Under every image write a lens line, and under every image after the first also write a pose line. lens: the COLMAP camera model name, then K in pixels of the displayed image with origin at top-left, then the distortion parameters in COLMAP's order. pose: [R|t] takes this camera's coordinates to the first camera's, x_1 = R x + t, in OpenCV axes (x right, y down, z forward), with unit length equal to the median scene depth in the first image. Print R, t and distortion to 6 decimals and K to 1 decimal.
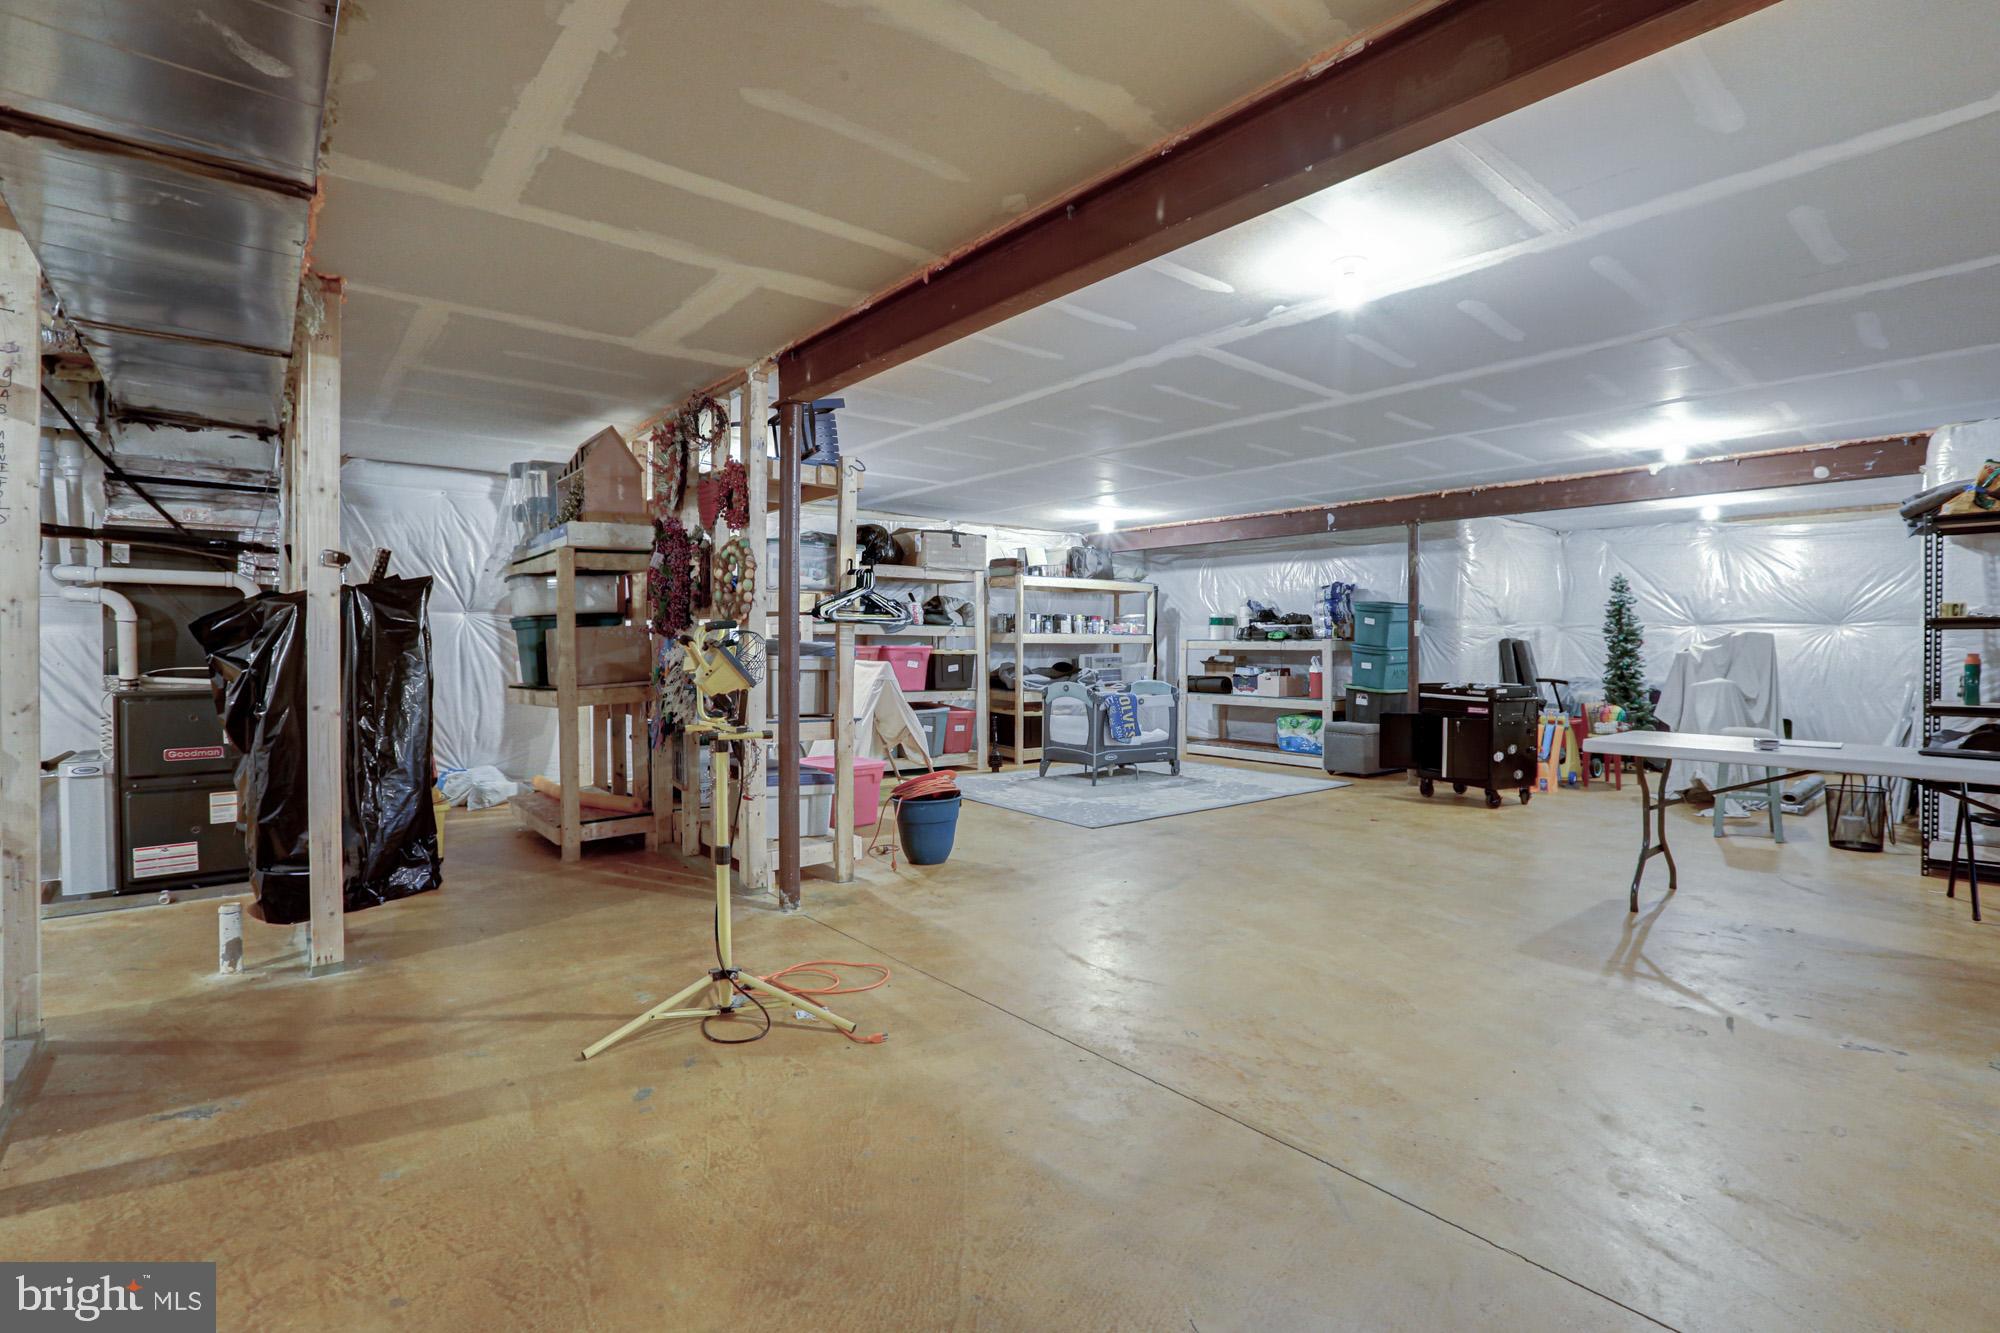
lens RADIAL K [[928.1, 0, 1000.2], [0, 928.1, 667.7], [0, 0, 1]] dist [-0.013476, 0.000793]
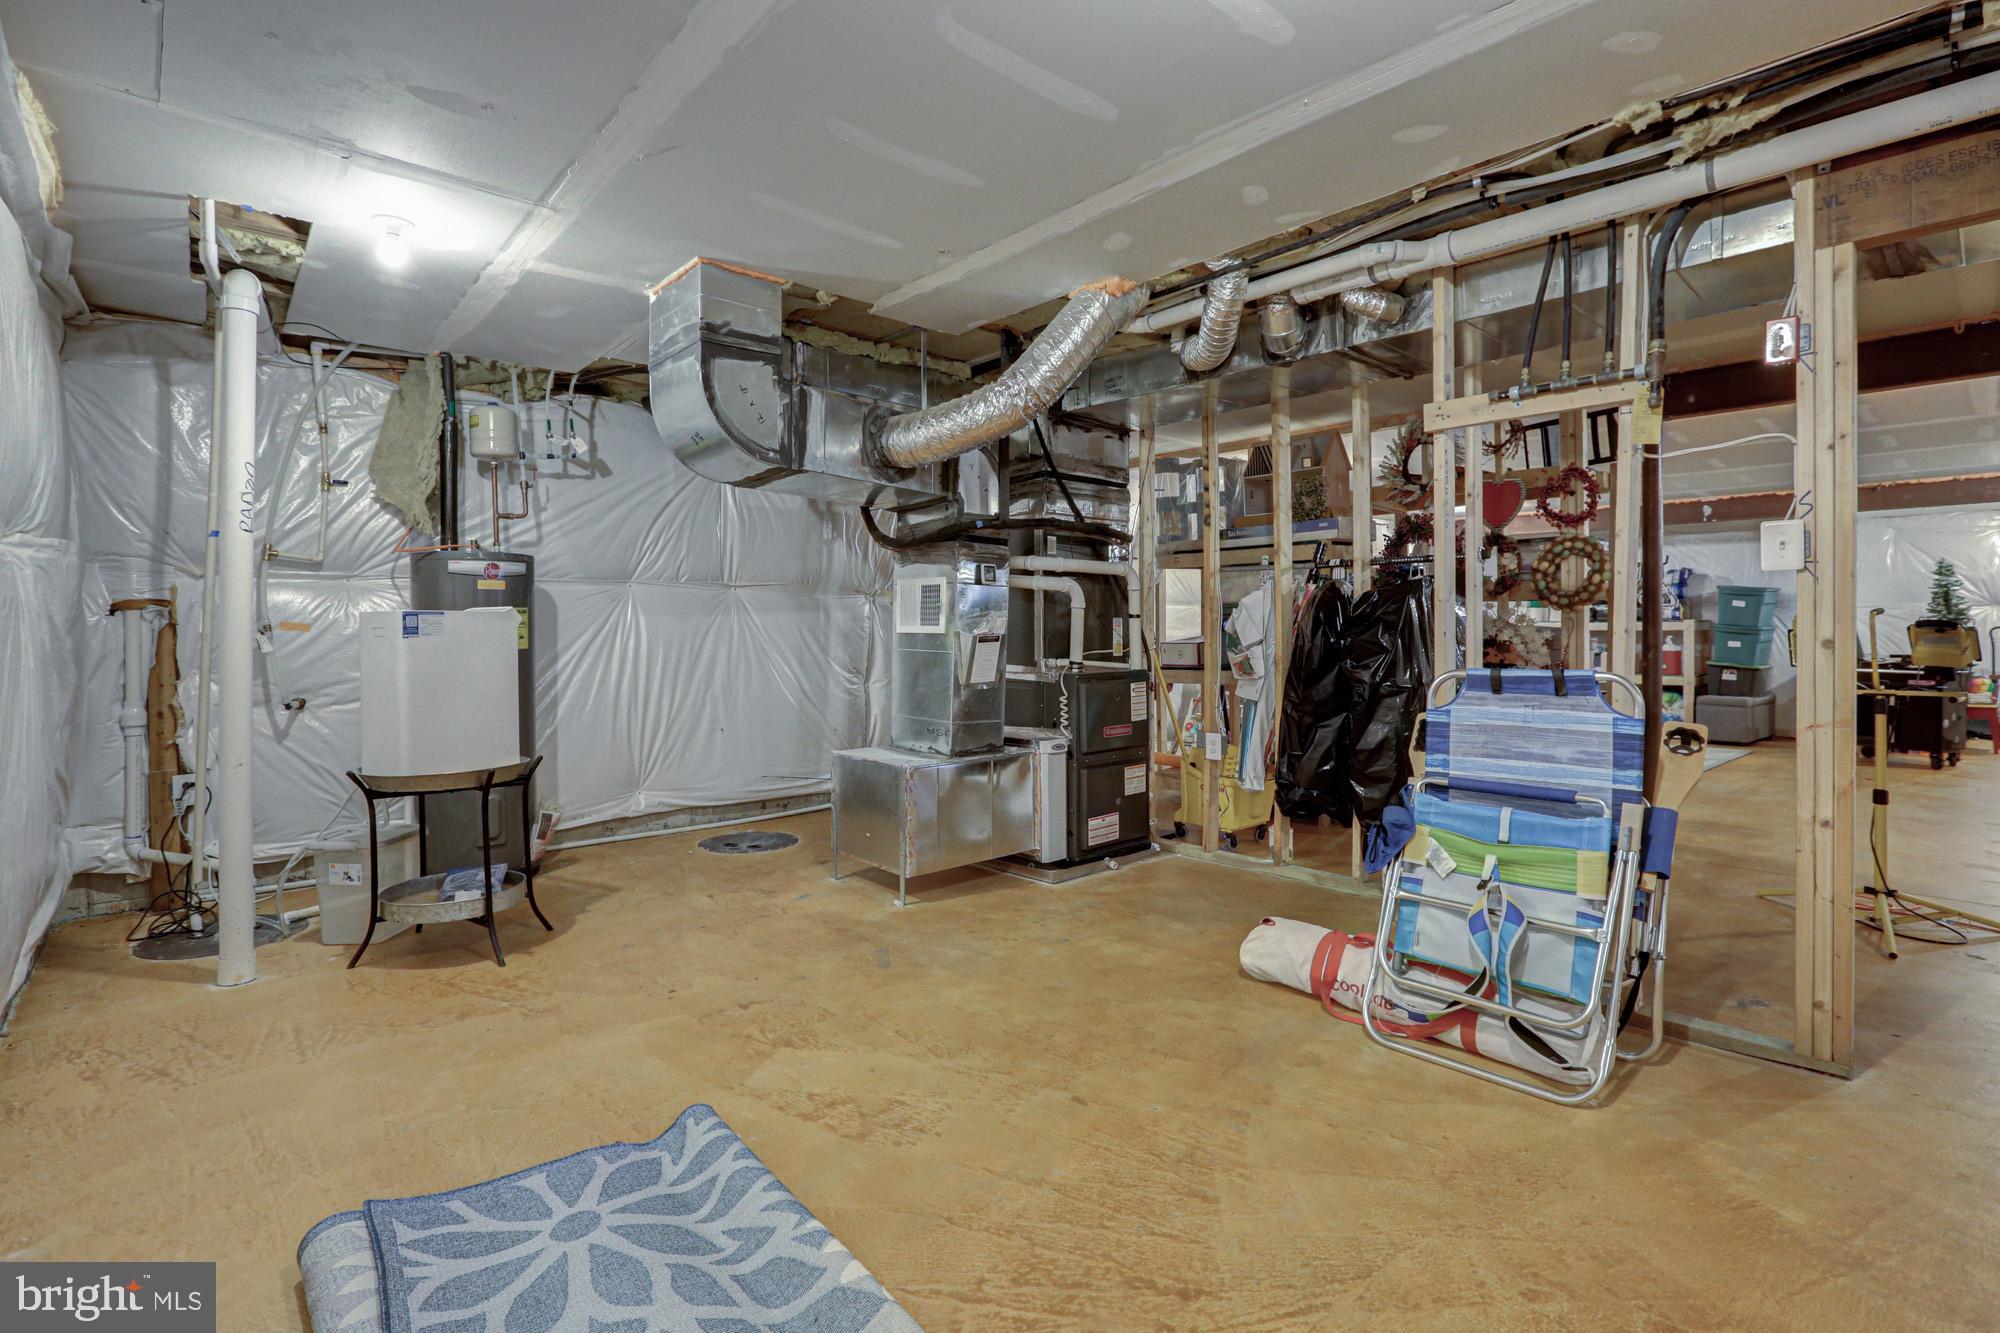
lens RADIAL K [[928.1, 0, 999.7], [0, 928.1, 645.4], [0, 0, 1]] dist [-0.013476, 0.000793]
pose [[0.998484, -0.007619, 0.054517, -0.671358], [0.007982, 0.999947, -0.006455, -0.000437], [-0.054465, 0.006880, 0.998492, -0.051779]]
